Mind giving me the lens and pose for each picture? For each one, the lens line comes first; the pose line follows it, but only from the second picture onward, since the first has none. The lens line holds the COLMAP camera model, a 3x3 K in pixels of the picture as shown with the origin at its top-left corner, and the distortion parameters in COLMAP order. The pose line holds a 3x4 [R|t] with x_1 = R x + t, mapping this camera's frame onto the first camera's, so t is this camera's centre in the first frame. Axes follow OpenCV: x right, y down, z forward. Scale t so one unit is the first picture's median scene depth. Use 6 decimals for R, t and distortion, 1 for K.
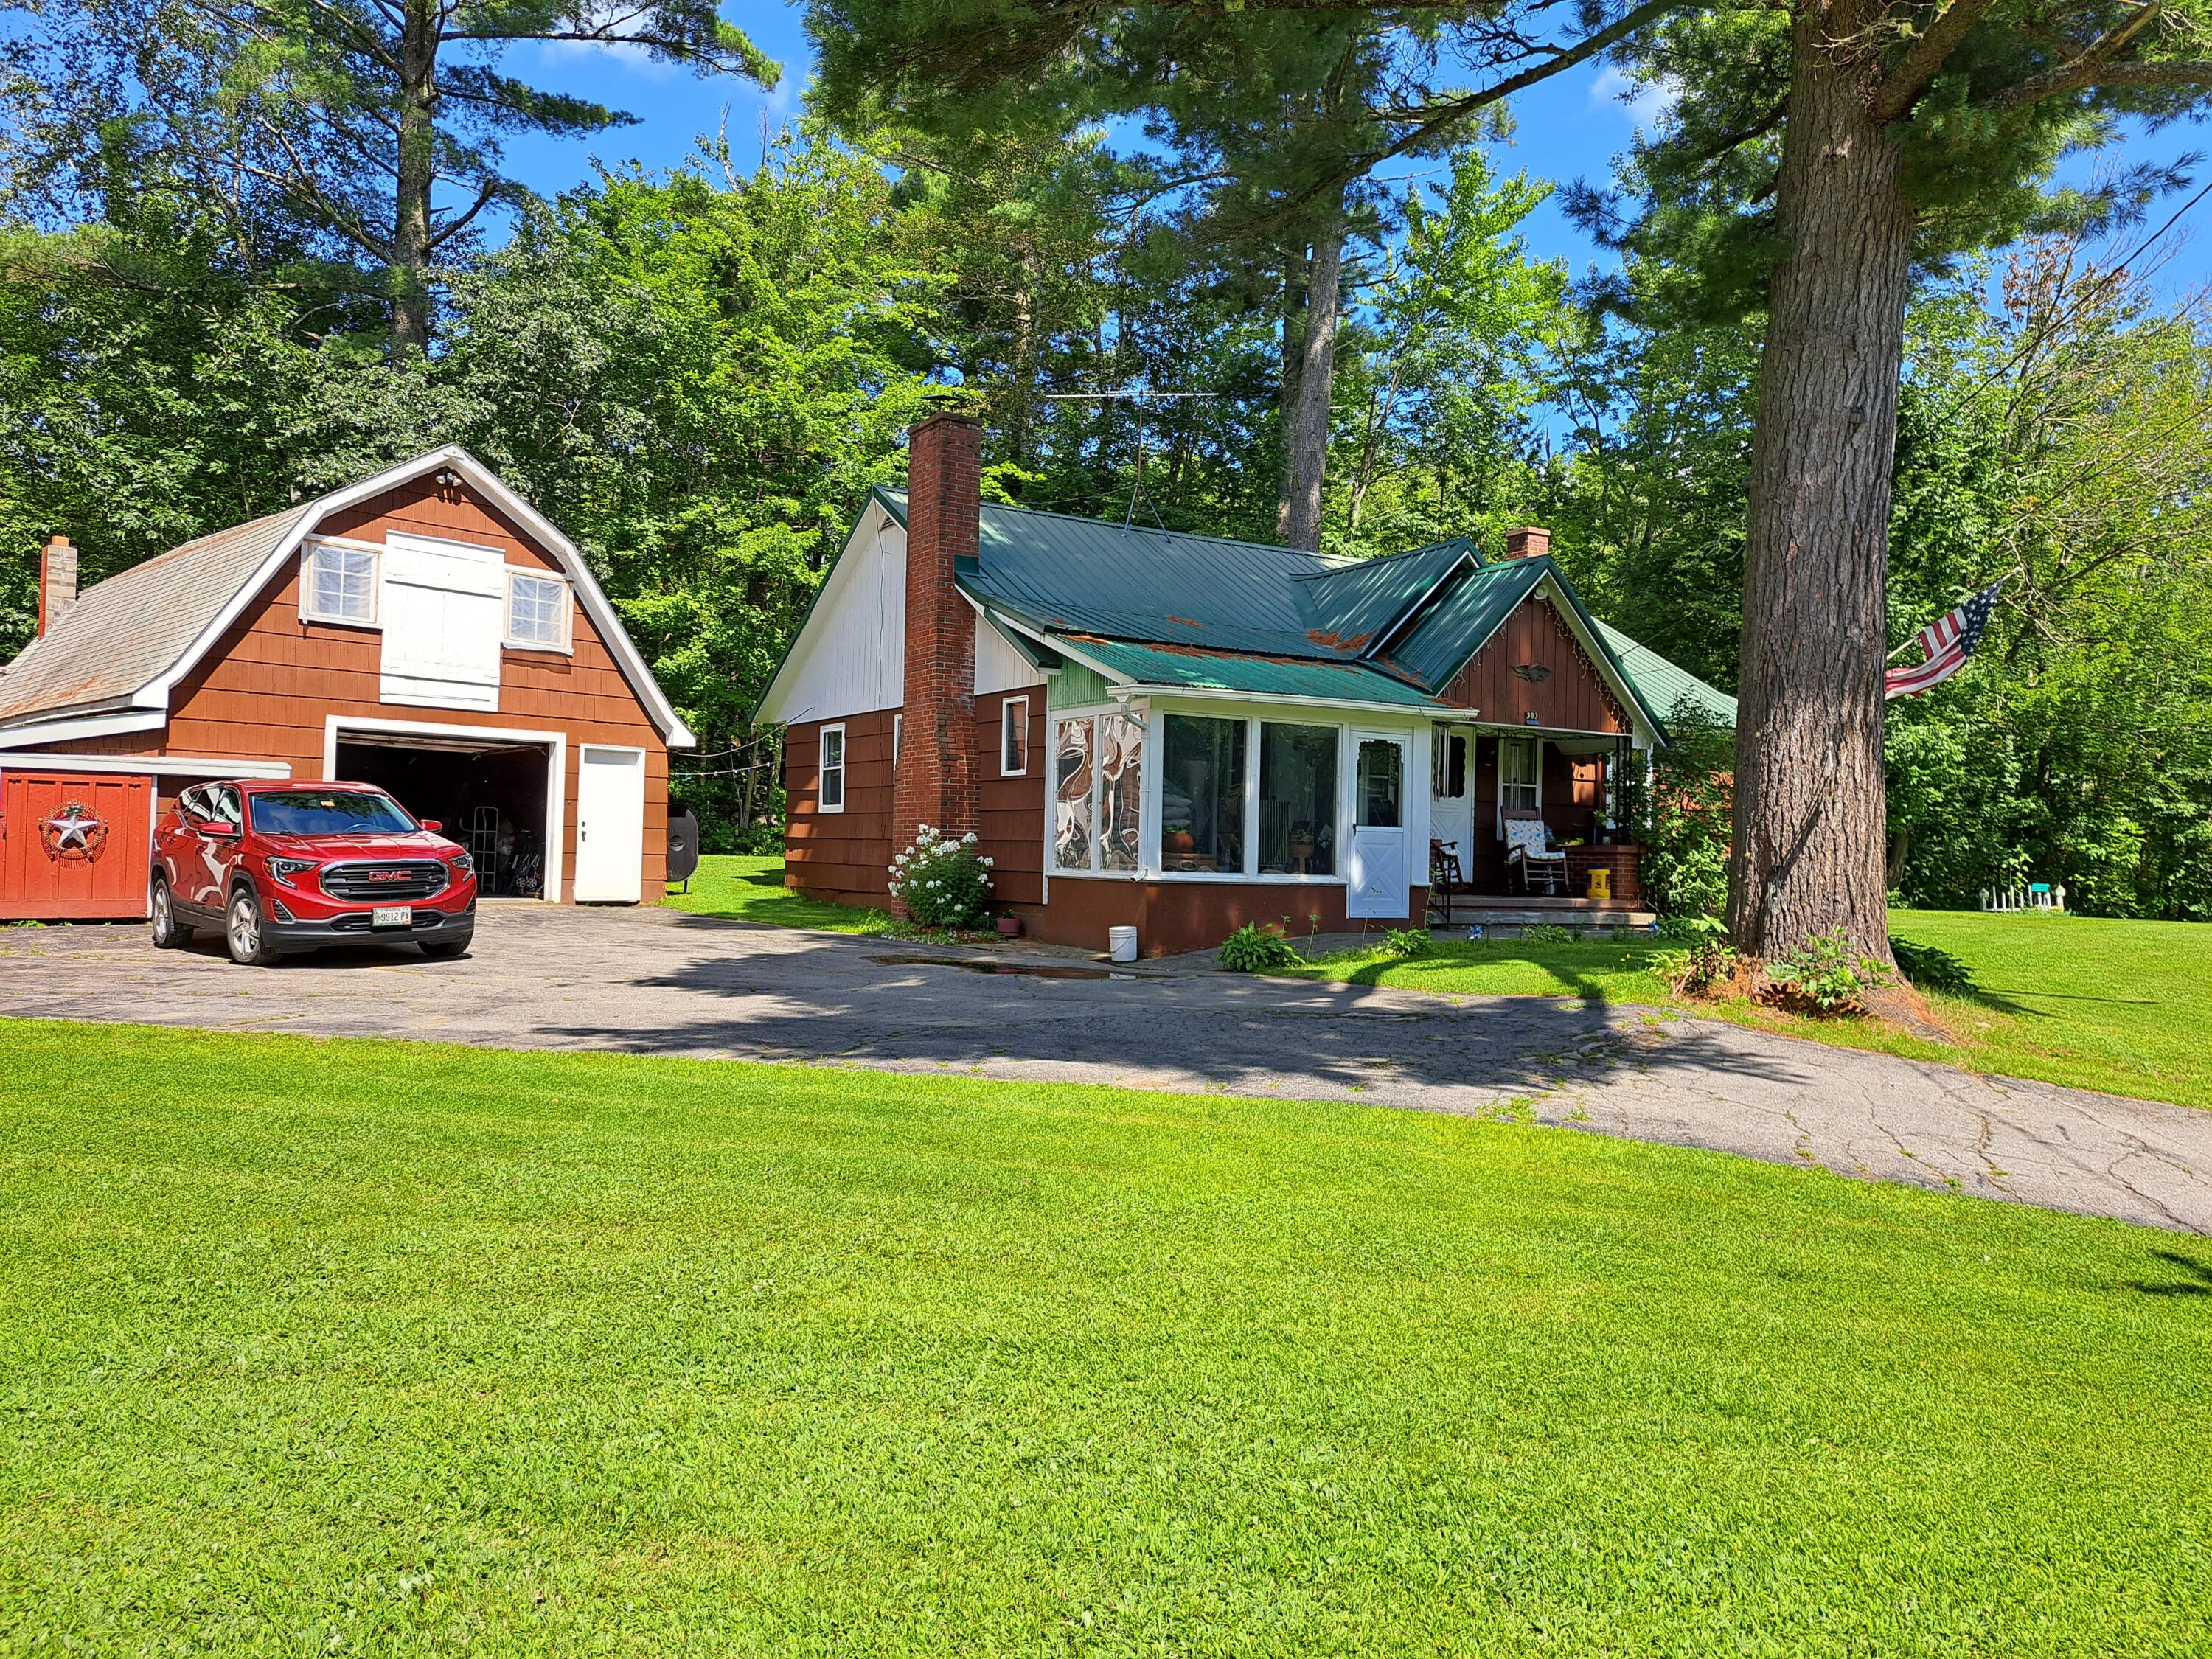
lens RADIAL K [[1541.8, 0, 1106.0], [0, 1541.8, 829.5], [0, 0, 1]] dist [0.006536, 0.001581]
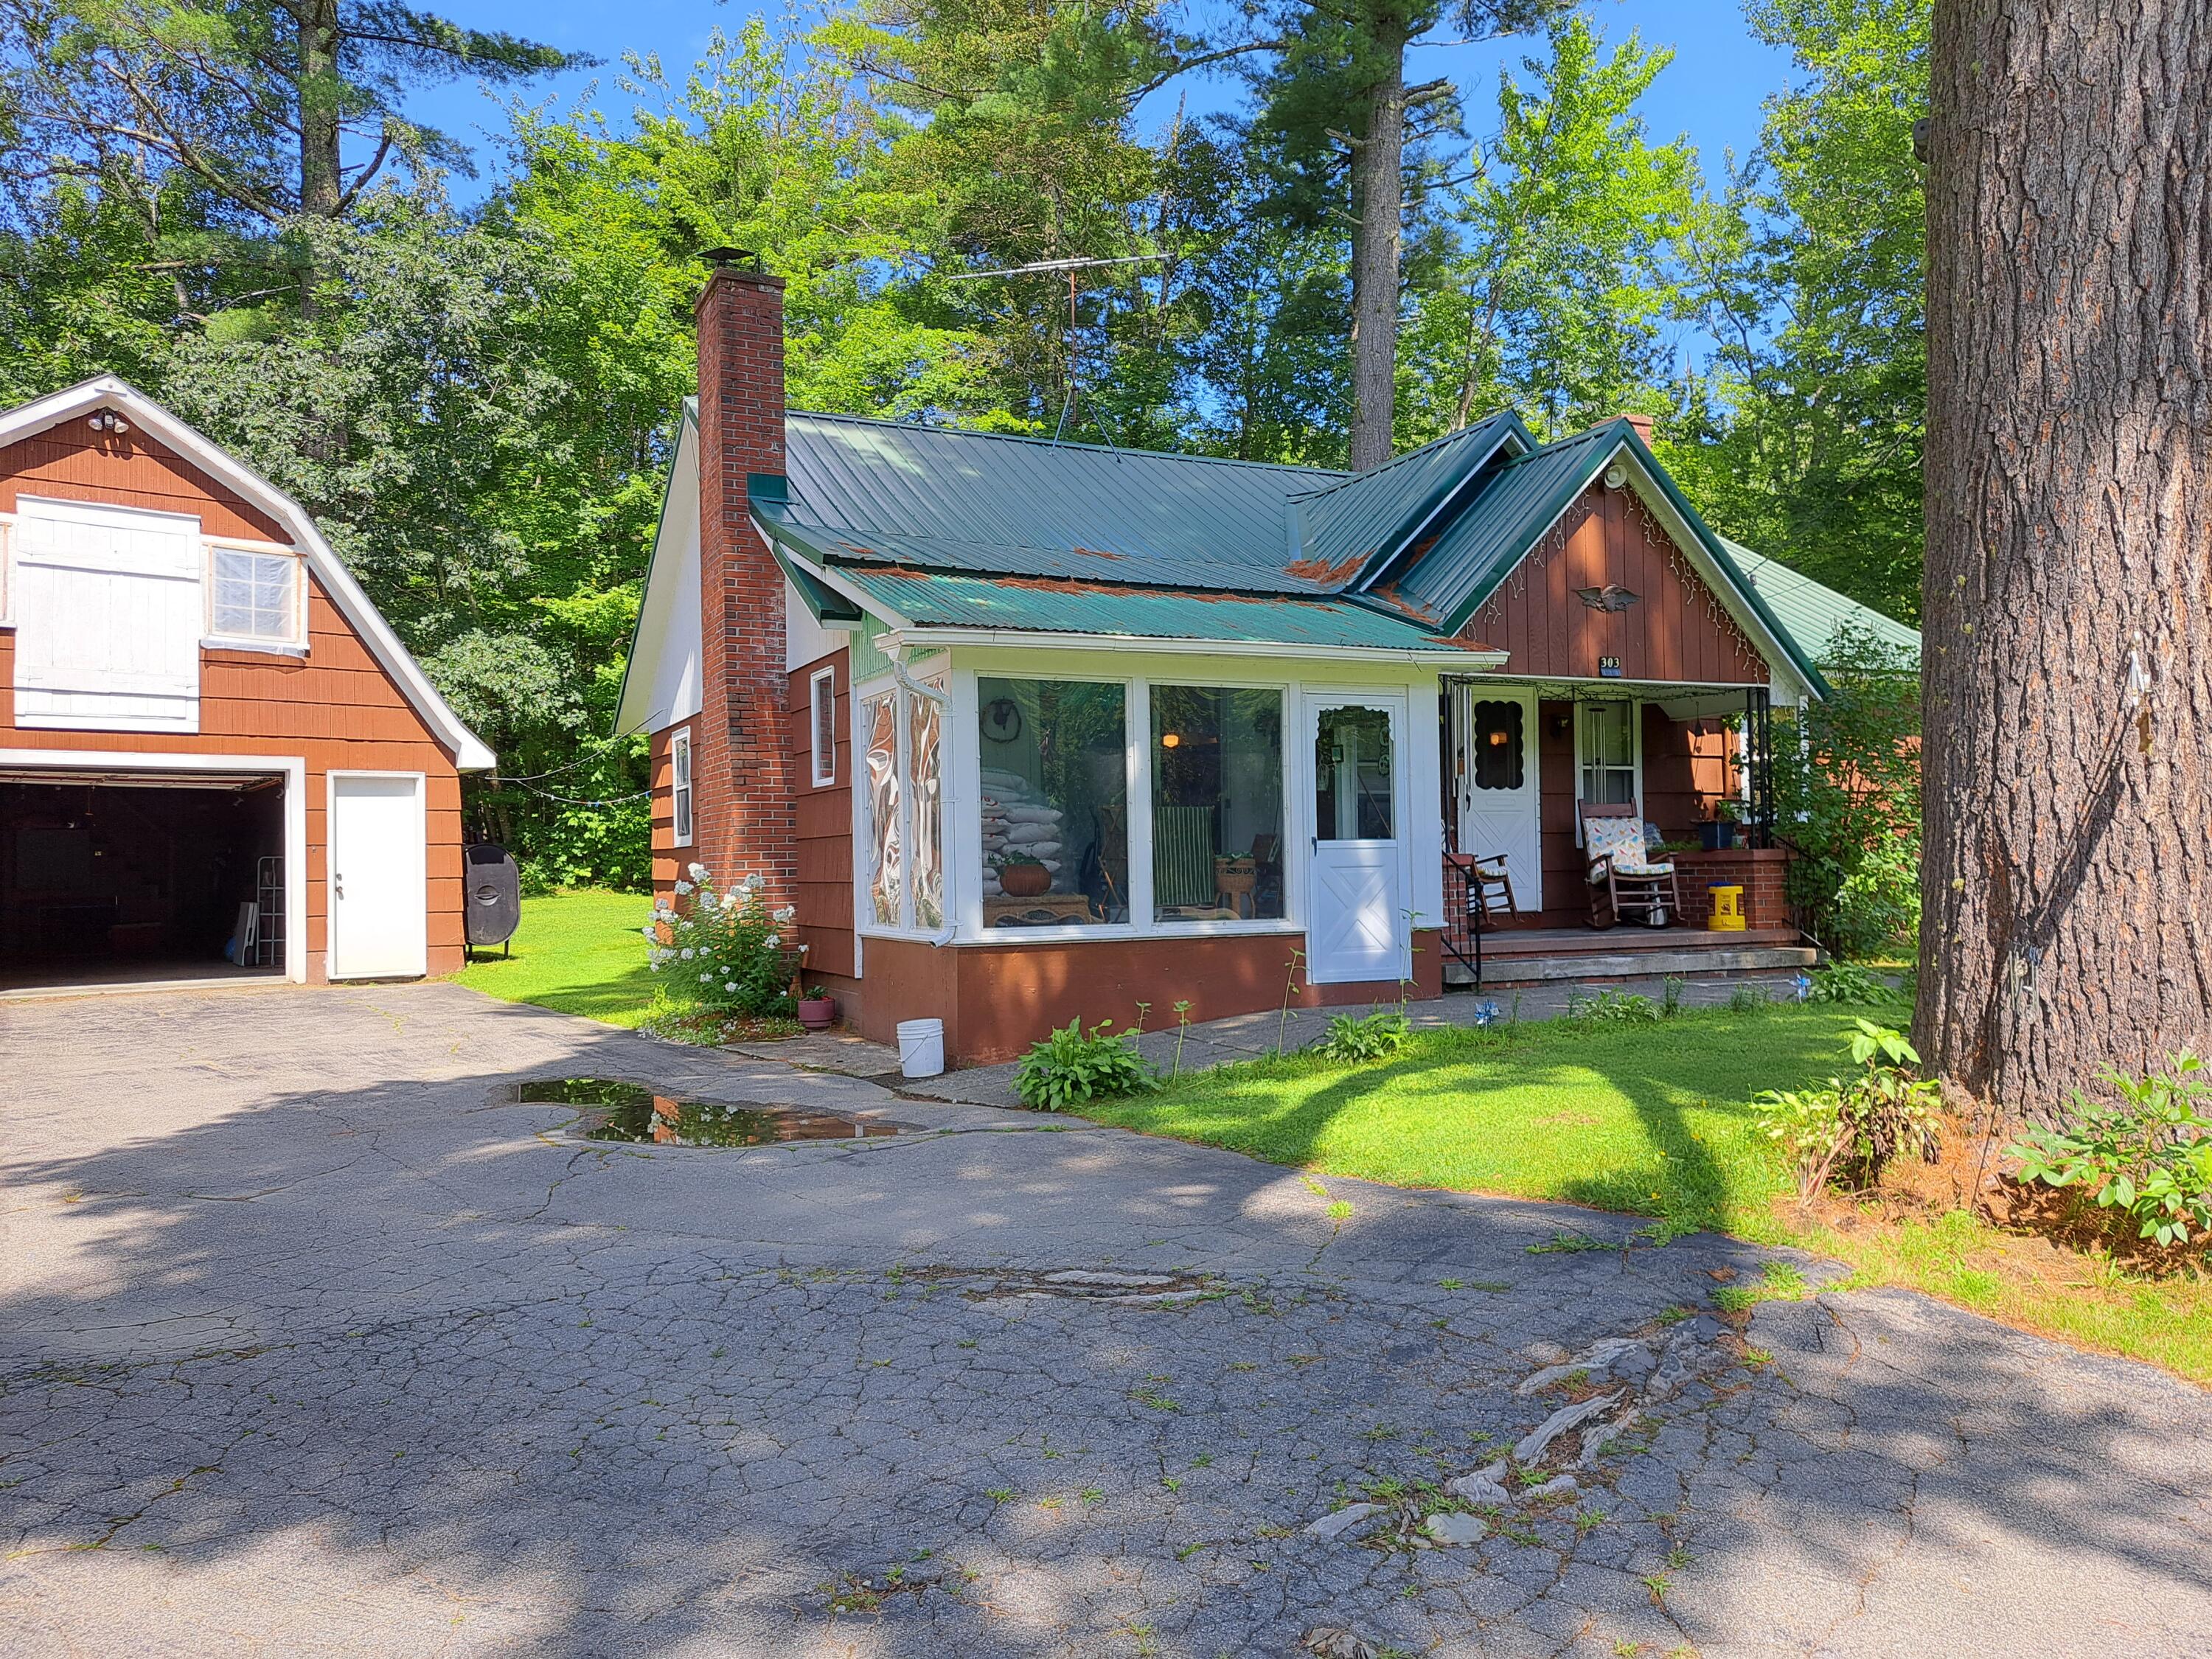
lens RADIAL K [[1581.4, 0, 1106.0], [0, 1581.4, 829.5], [0, 0, 1]] dist [0.002590, 0.002233]
pose [[0.994278, -0.042516, -0.097994, 0.118700], [0.041806, 0.999083, -0.009279, -0.003876], [0.098299, 0.005129, 0.995144, 0.285205]]
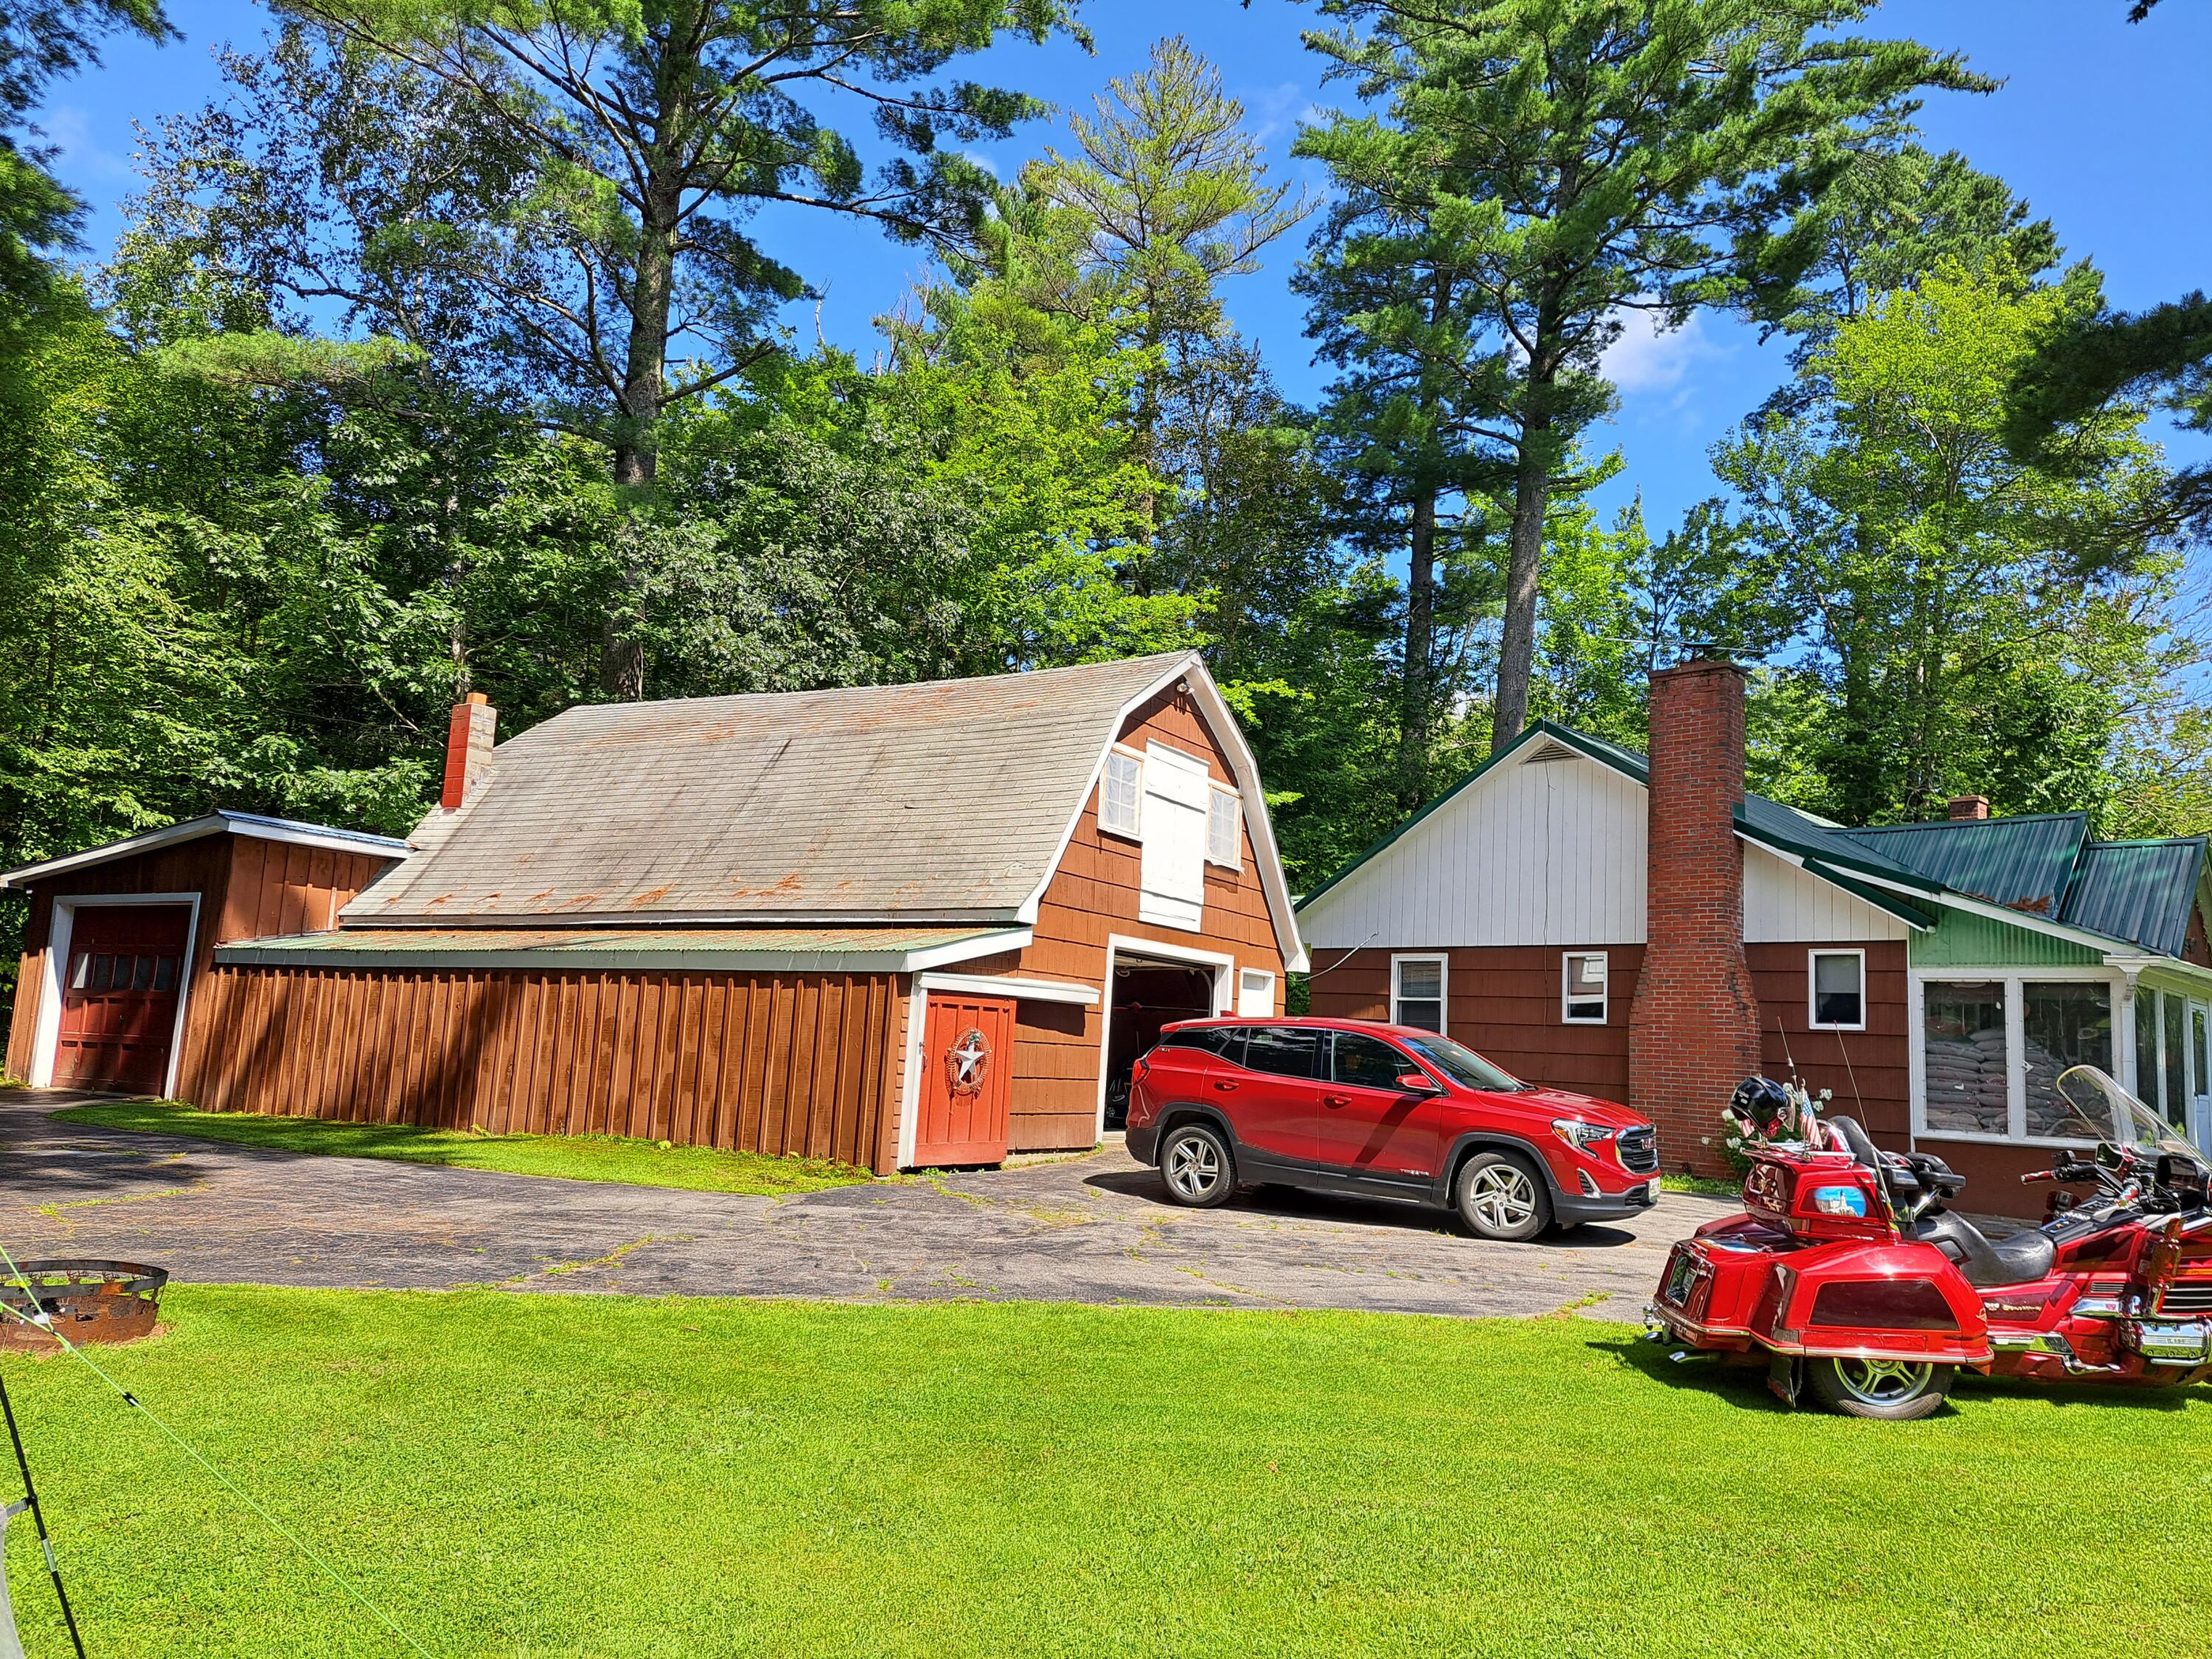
lens RADIAL K [[1581.4, 0, 1106.0], [0, 1581.4, 829.5], [0, 0, 1]] dist [0.002590, 0.002233]
pose [[0.968914, 0.057865, 0.240535, -0.697989], [-0.028982, 0.992116, -0.121928, -0.020382], [-0.245694, 0.111166, 0.962952, 0.086087]]
